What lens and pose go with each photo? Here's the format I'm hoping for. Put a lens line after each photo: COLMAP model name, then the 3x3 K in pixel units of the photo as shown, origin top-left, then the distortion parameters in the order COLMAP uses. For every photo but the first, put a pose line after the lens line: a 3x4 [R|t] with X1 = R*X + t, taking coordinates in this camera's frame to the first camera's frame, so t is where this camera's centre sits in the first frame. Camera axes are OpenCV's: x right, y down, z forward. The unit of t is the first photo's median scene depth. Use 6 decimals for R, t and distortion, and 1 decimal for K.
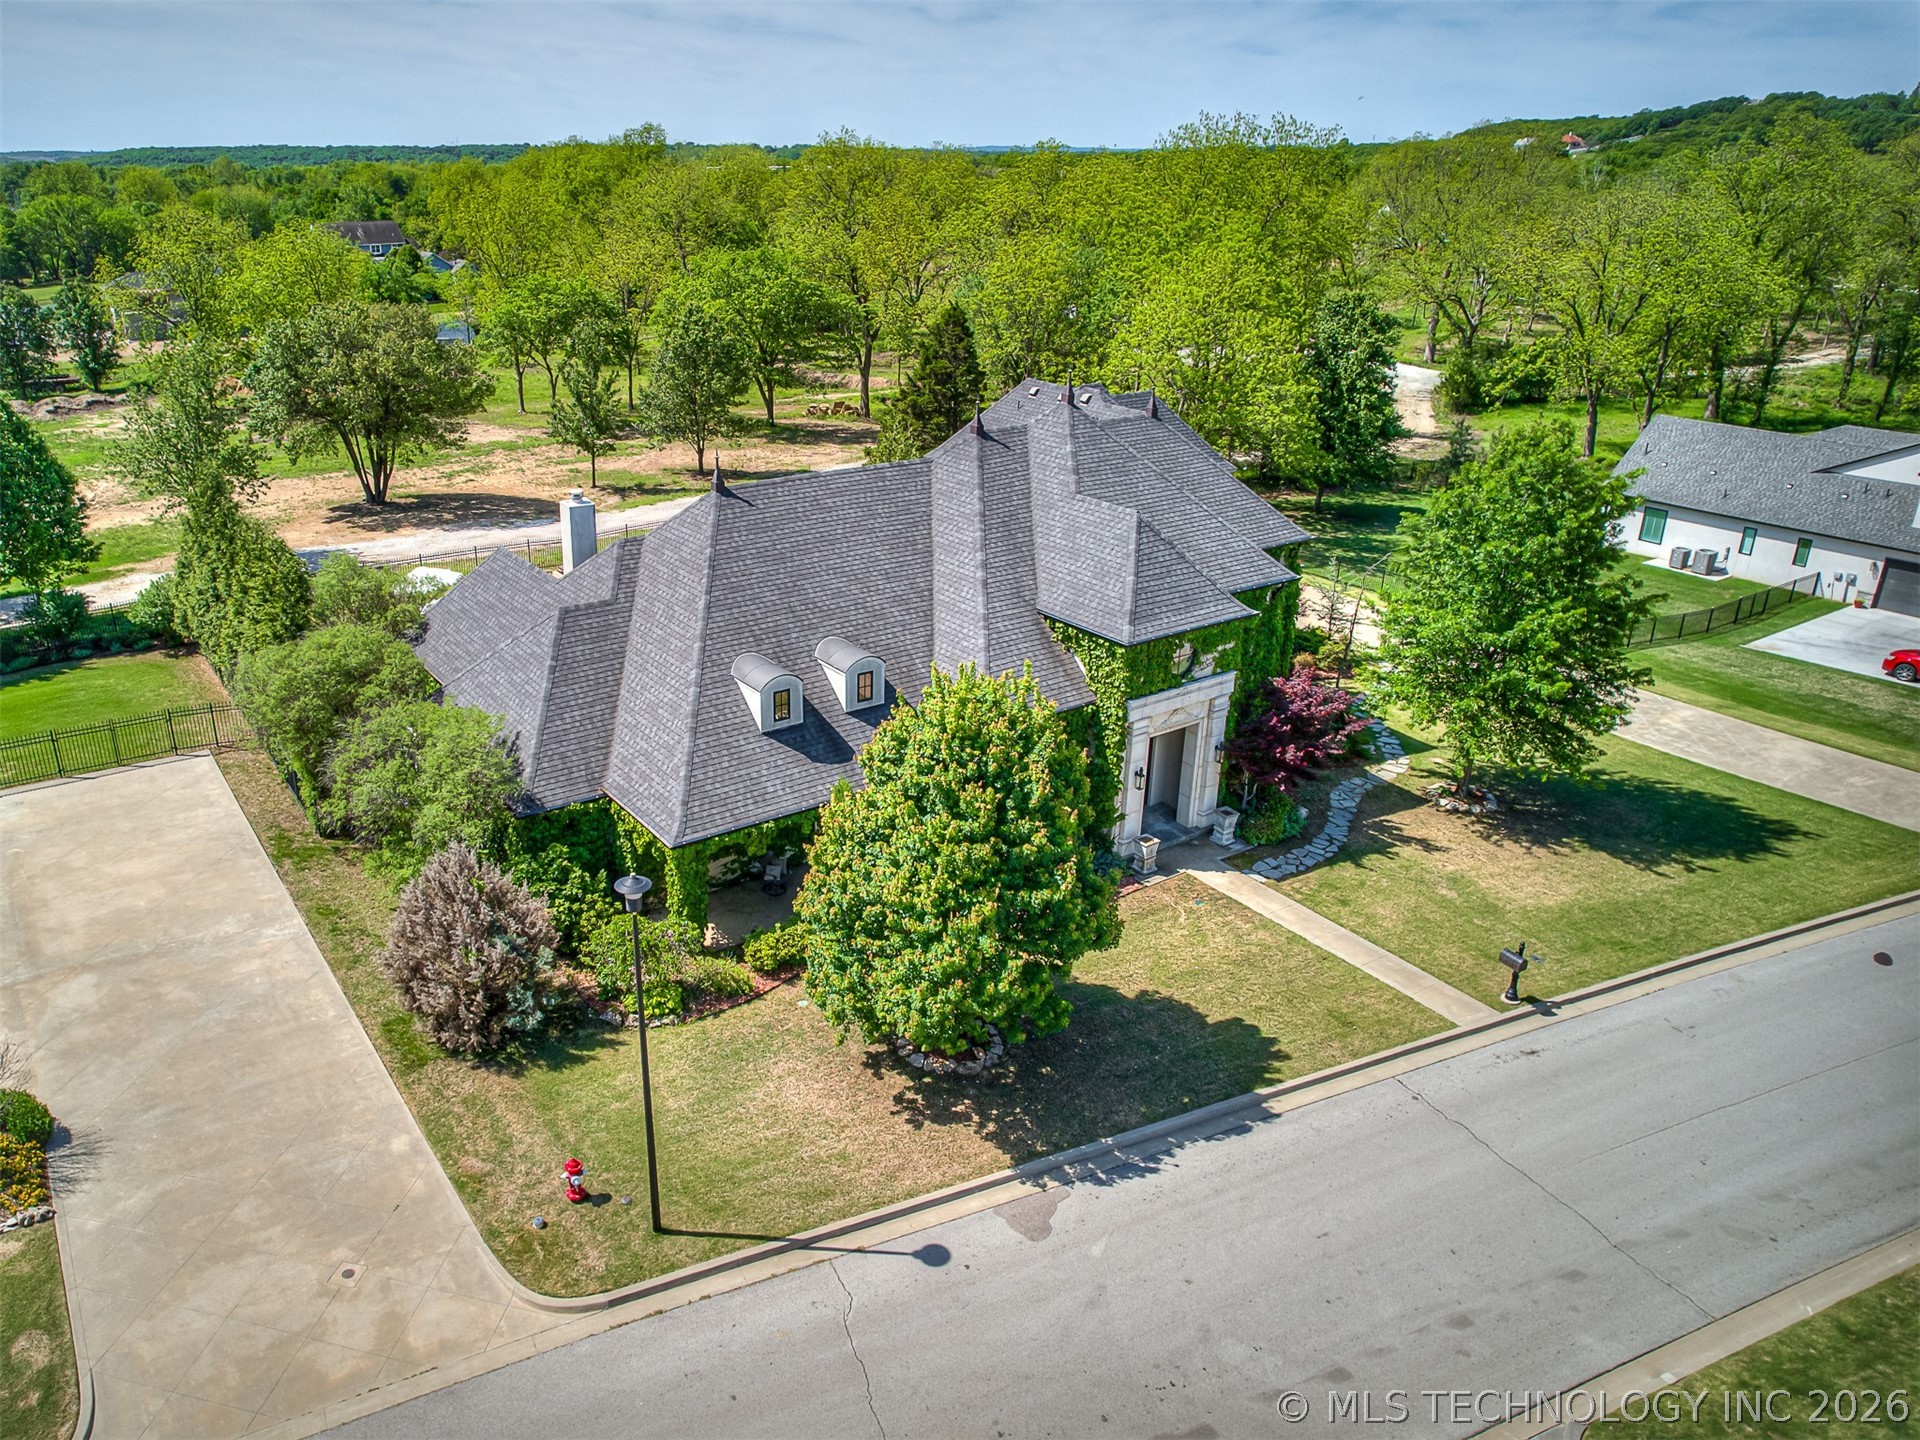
lens RADIAL K [[1422.9, 0, 951.2], [0, 1422.9, 696.4], [0, 0, 1]] dist [-0.082845, 0.074361]
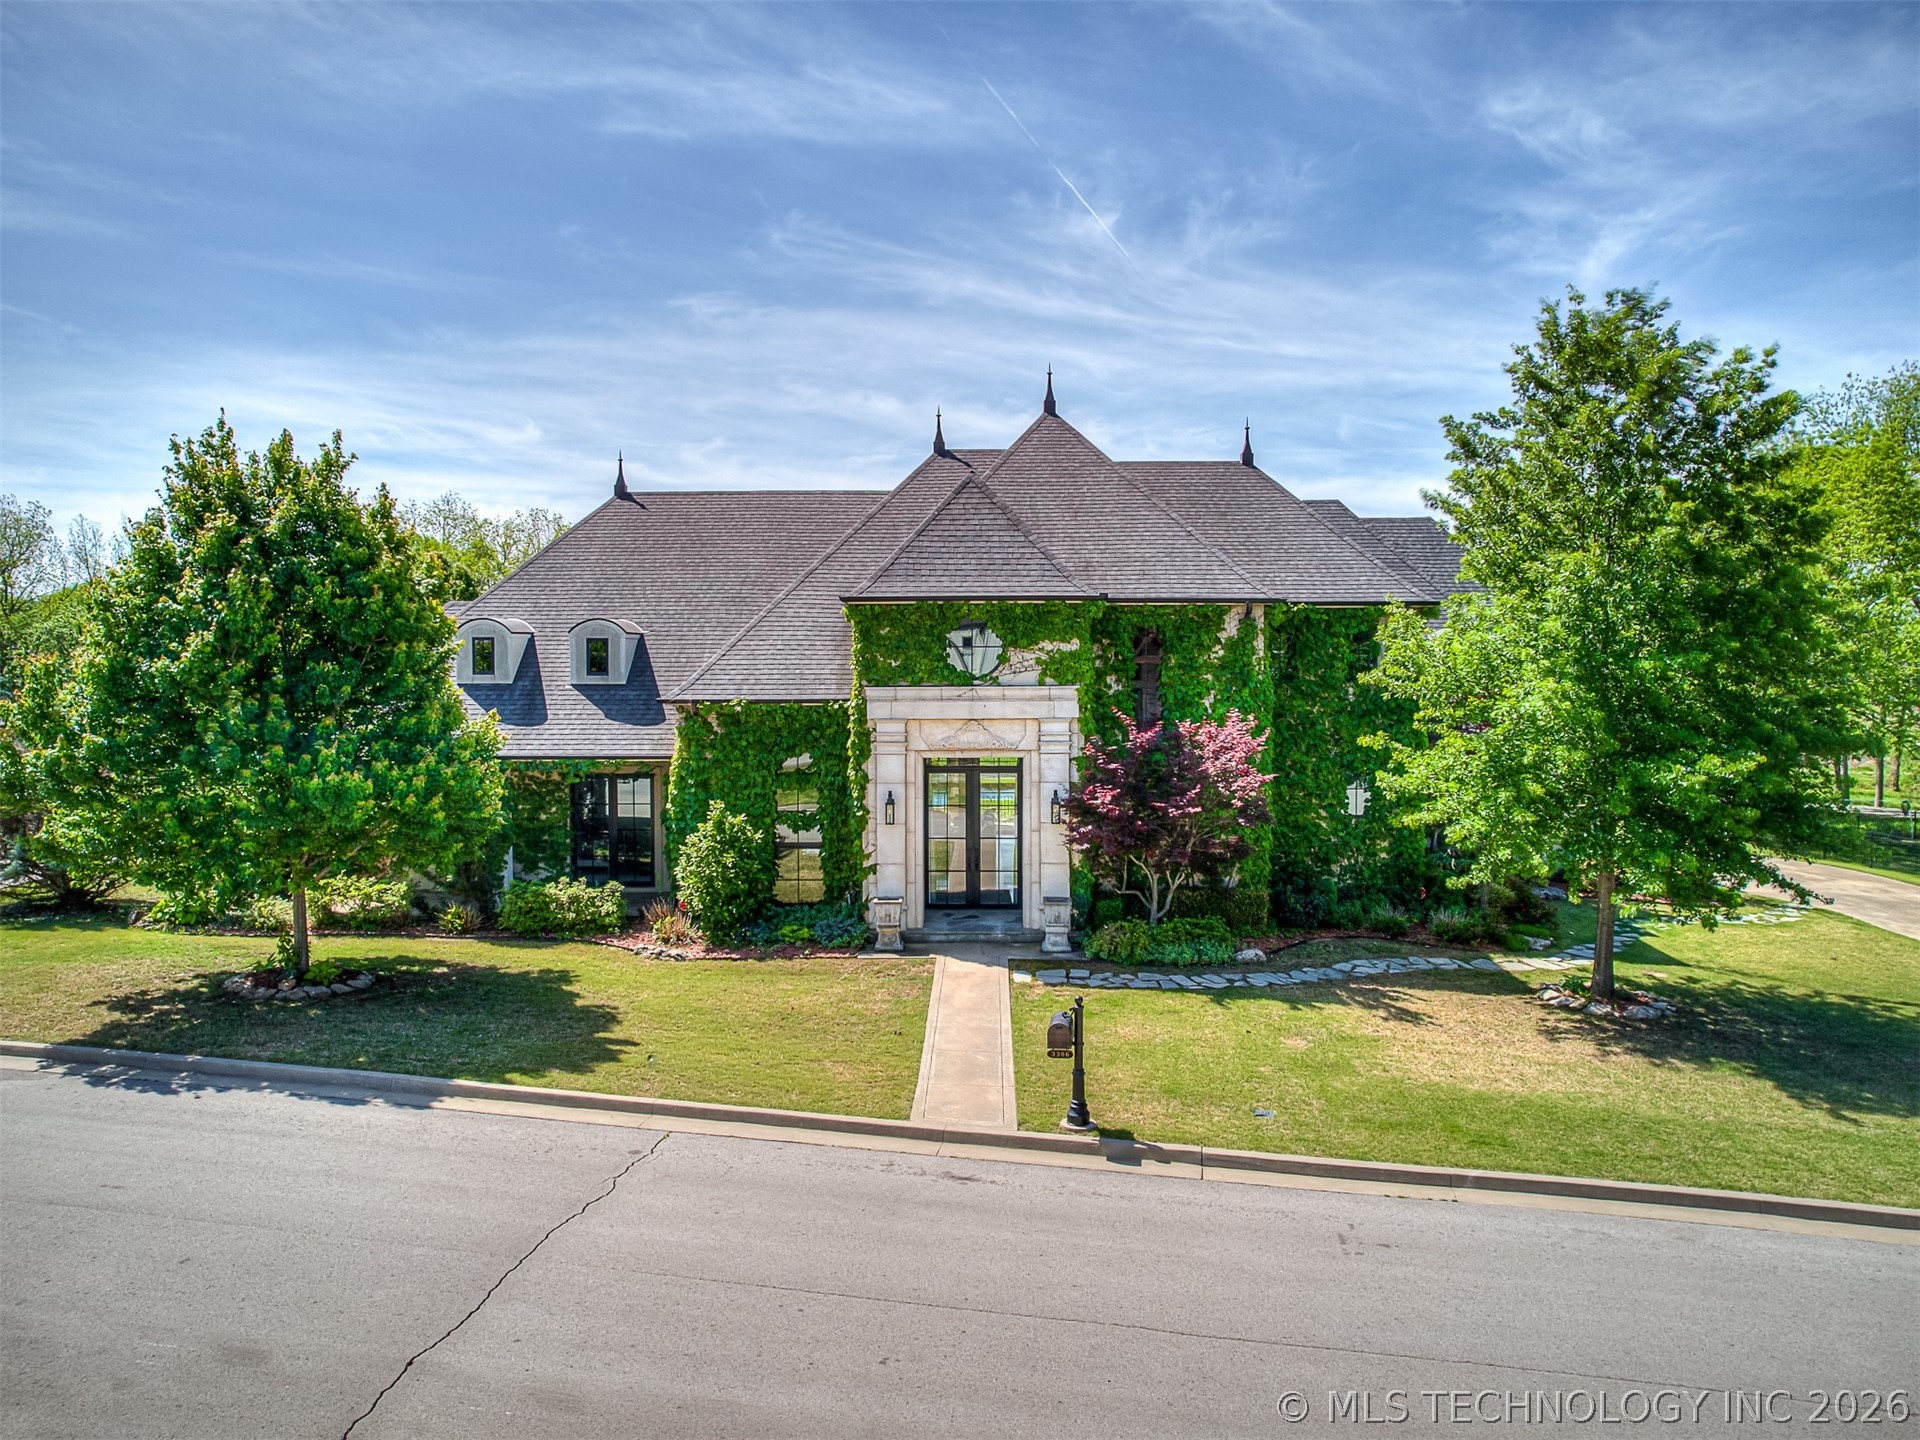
lens RADIAL K [[1417.3, 0, 941.8], [0, 1417.3, 669.2], [0, 0, 1]] dist [-0.104108, 0.098191]
pose [[0.801152, -0.009523, -0.598385, 0.579480], [-0.199983, 0.938136, -0.282679, 0.187965], [0.564059, 0.346136, 0.749685, 0.472213]]
